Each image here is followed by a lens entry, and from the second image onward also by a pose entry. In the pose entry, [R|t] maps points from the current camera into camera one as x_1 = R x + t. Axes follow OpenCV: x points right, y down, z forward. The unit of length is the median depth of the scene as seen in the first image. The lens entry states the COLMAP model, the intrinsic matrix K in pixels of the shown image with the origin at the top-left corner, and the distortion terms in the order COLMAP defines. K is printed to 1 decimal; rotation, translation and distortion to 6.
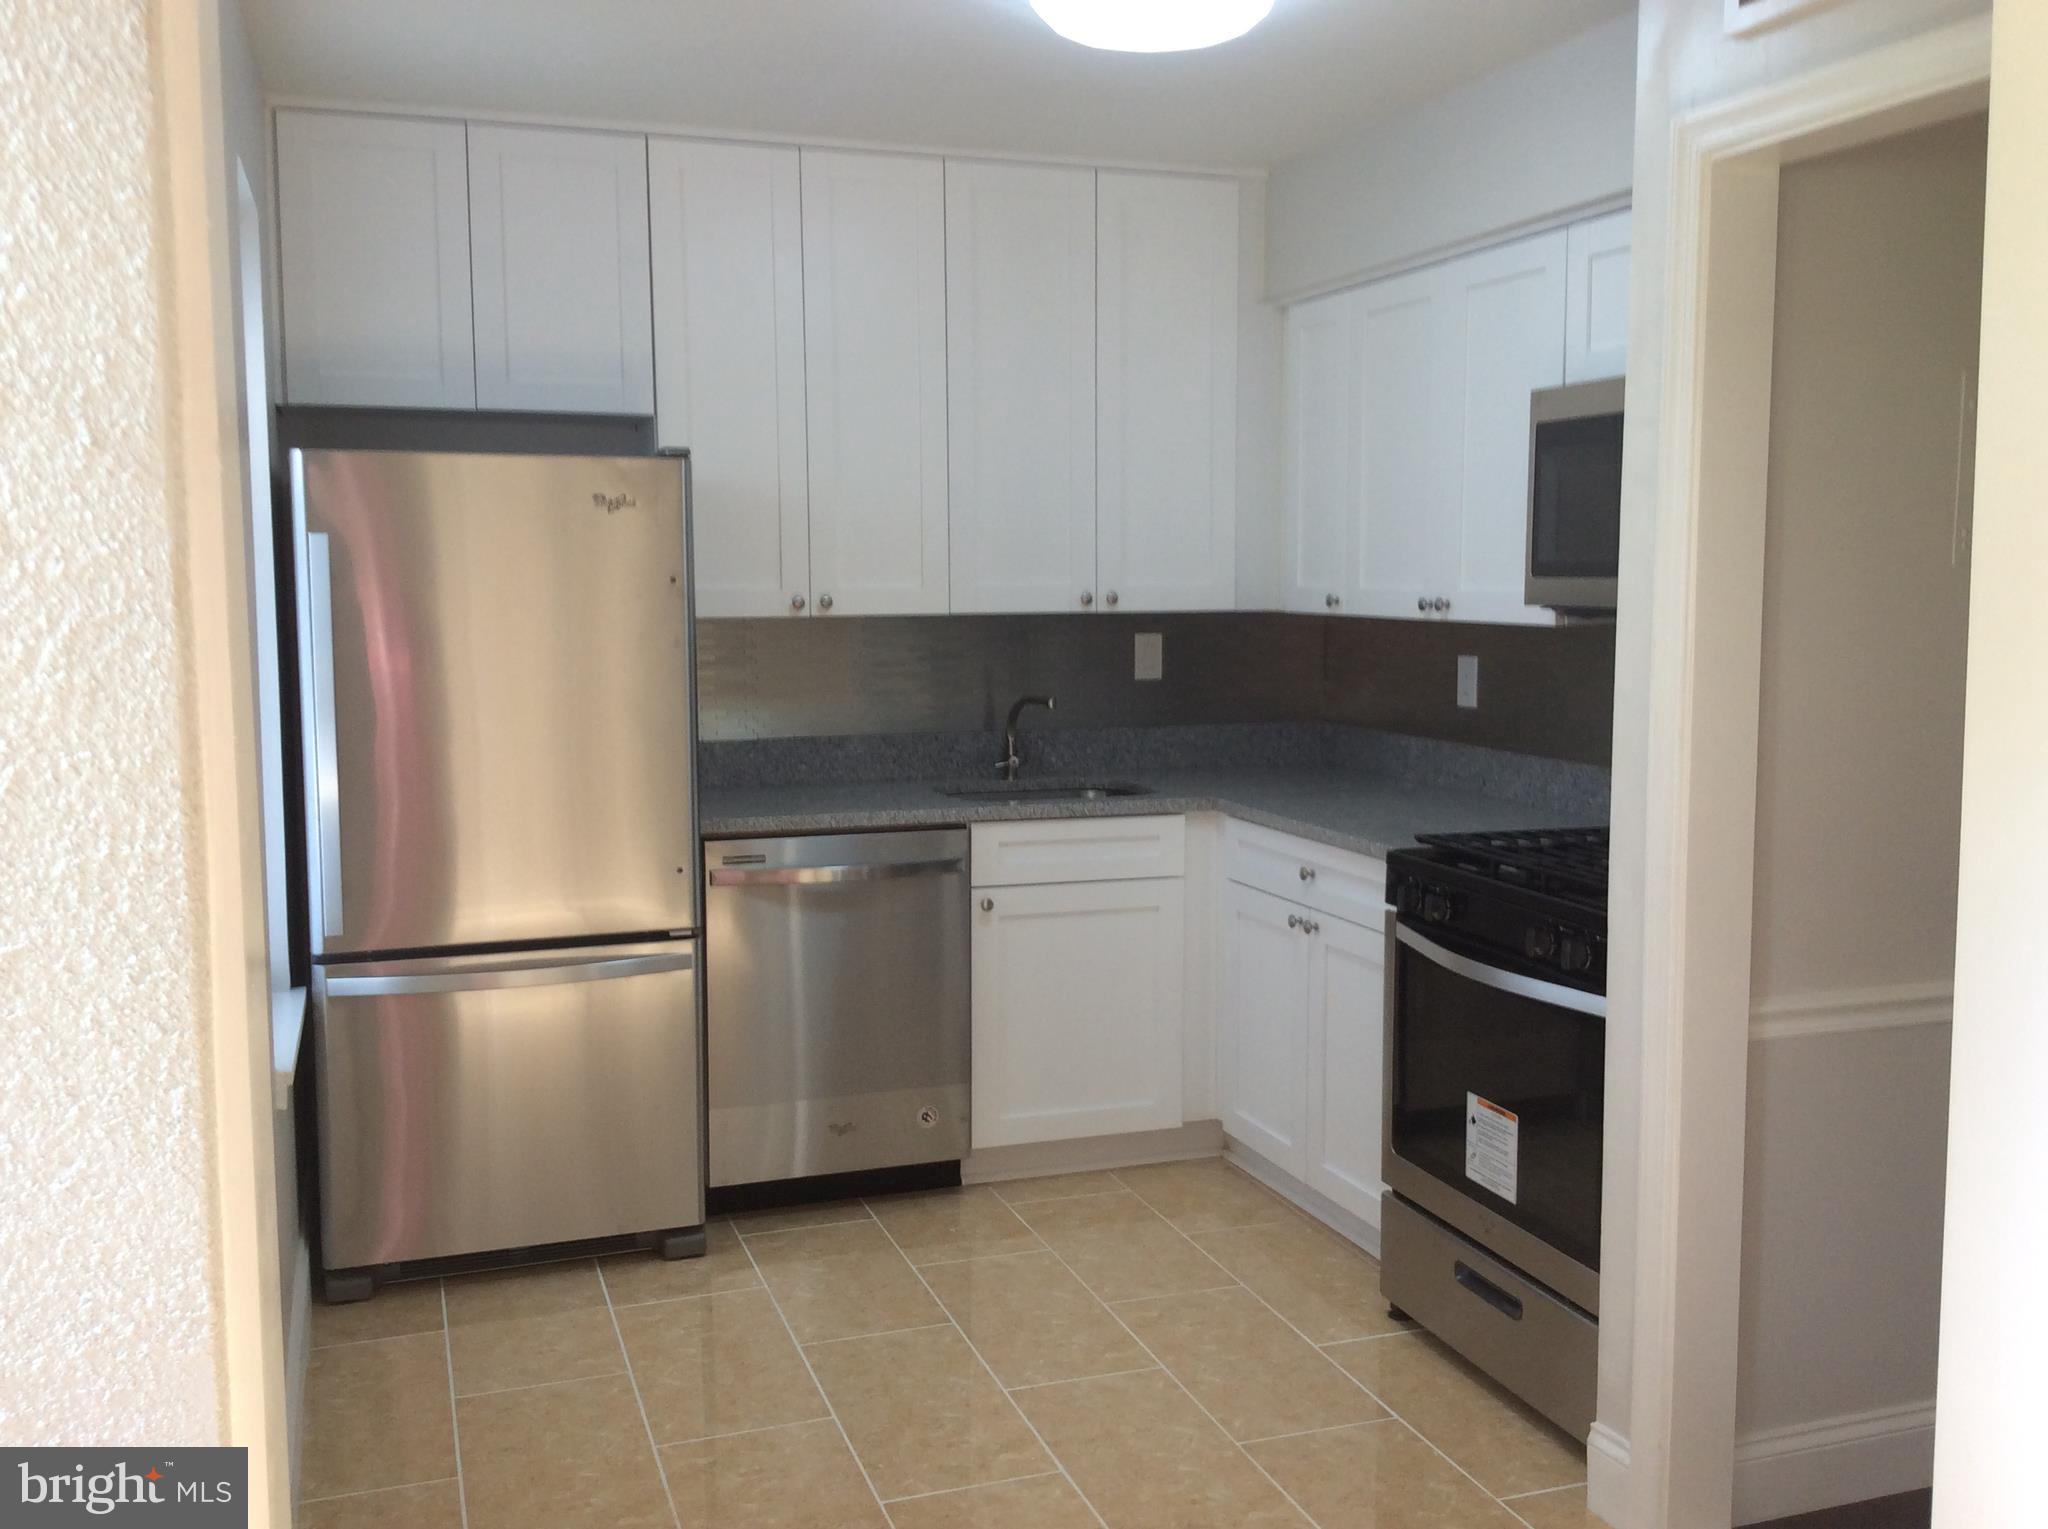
lens RADIAL K [[1899.4, 0, 989.2], [0, 1899.4, 695.7], [0, 0, 1]] dist [0.057147, 0.000000]
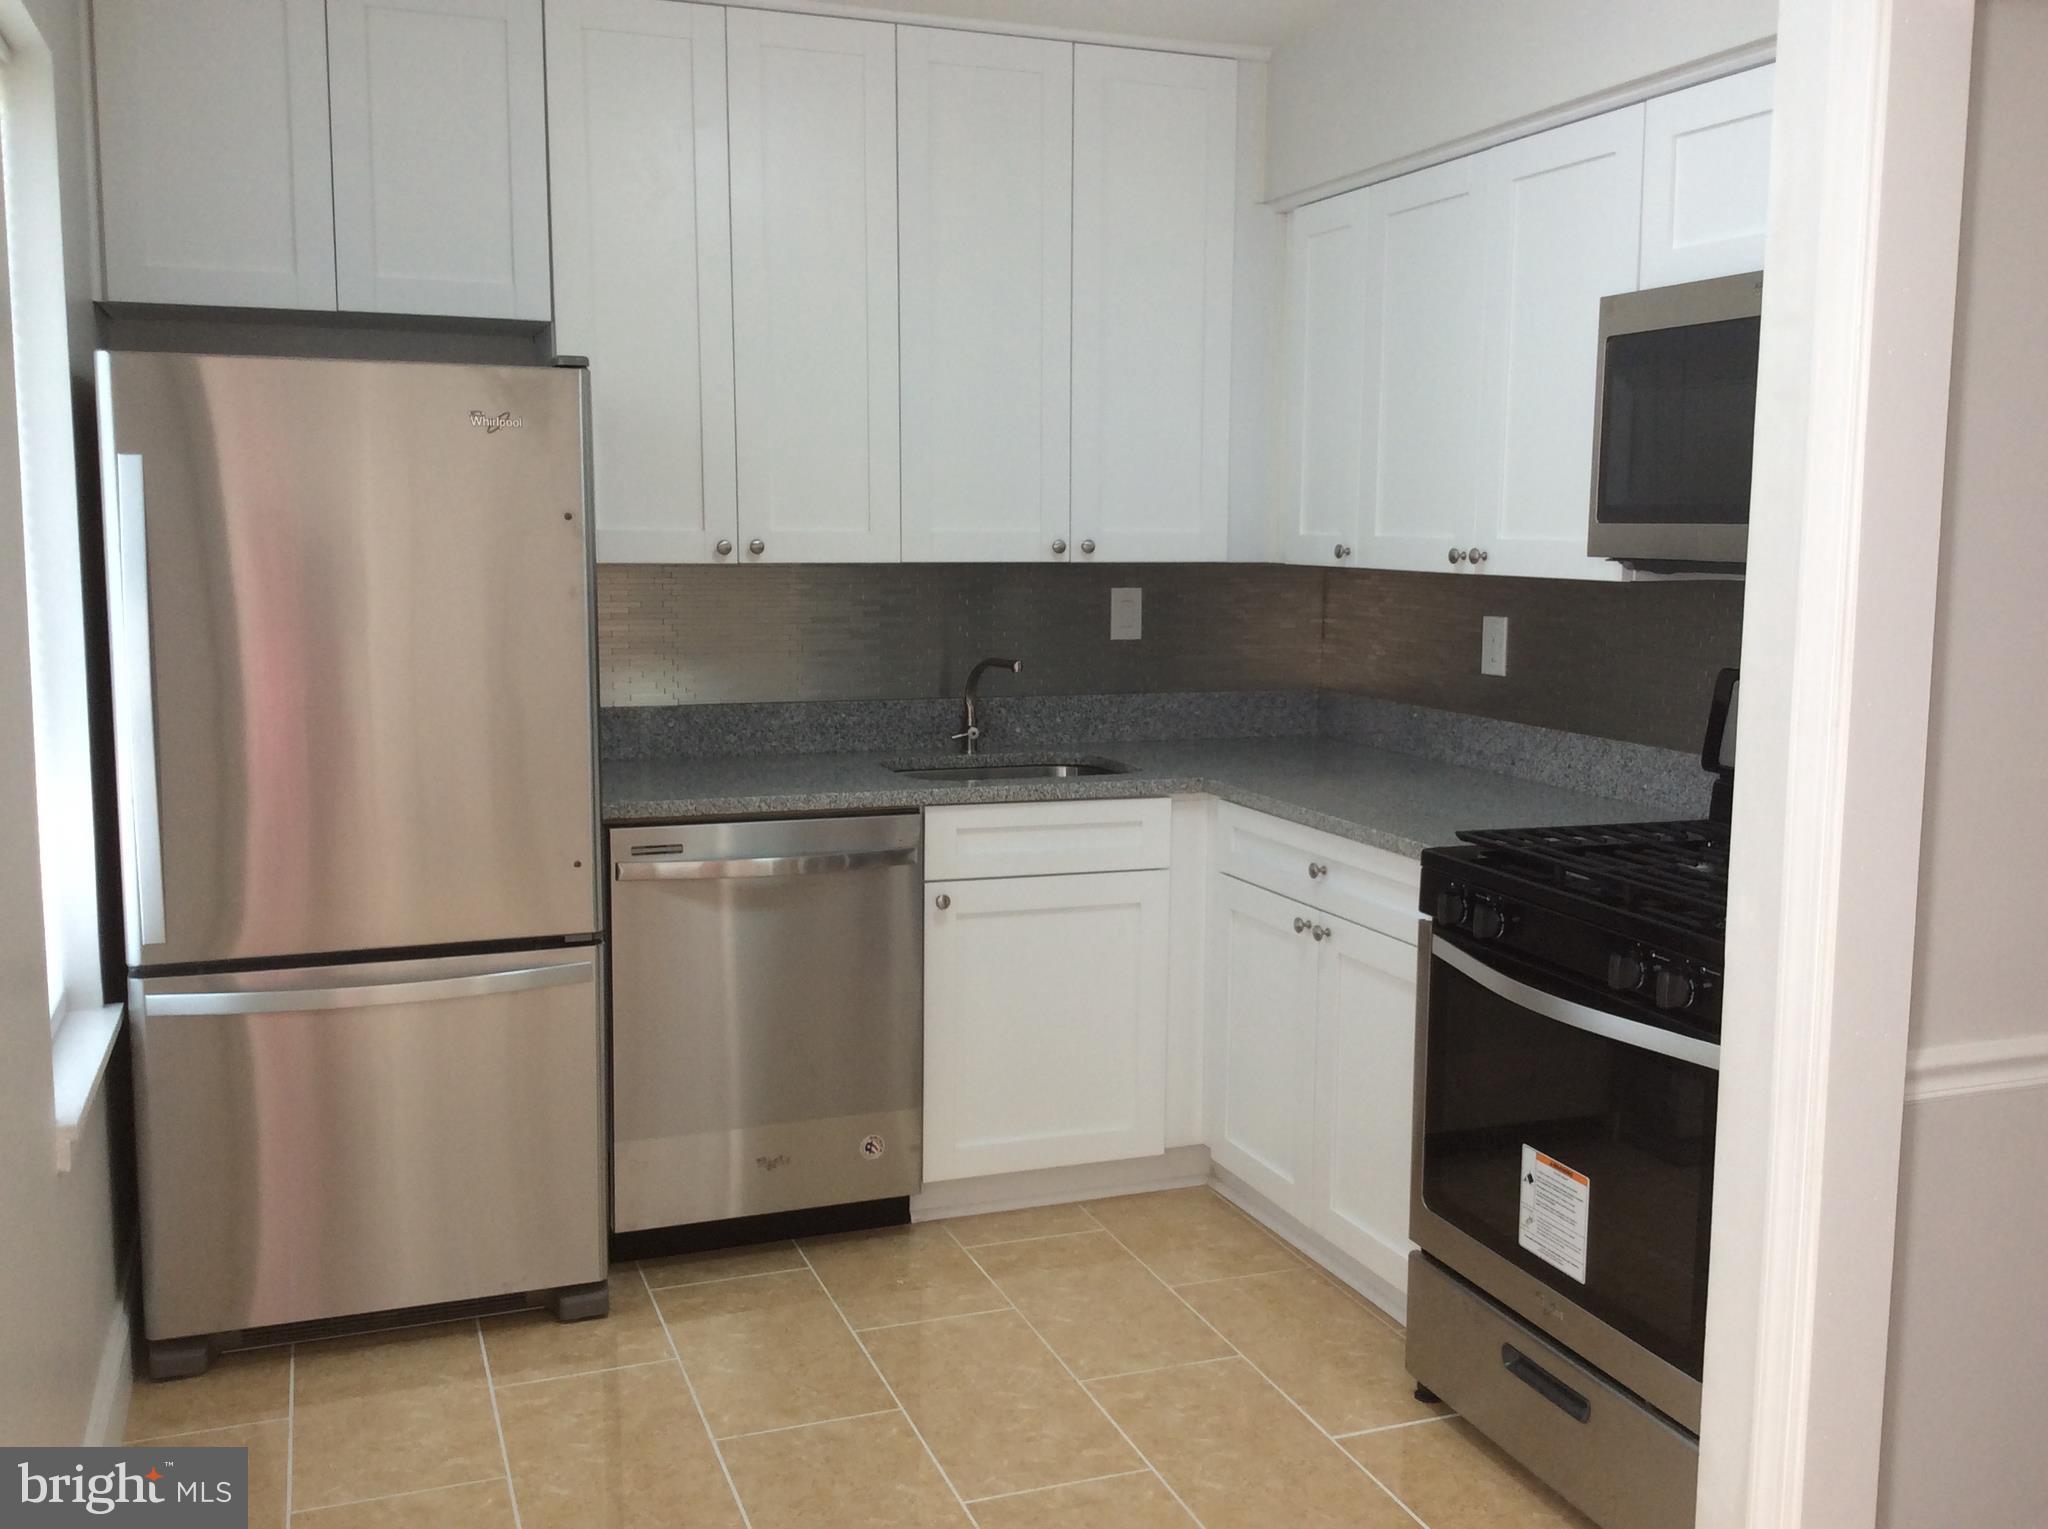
lens RADIAL K [[1899.4, 0, 986.5], [0, 1899.4, 717.6], [0, 0, 1]] dist [0.057147, 0.000000]
pose [[0.999605, 0.007308, 0.027154, -0.005571], [-0.008291, 0.999308, 0.036258, -0.004917], [-0.026870, -0.036469, 0.998973, 0.155727]]
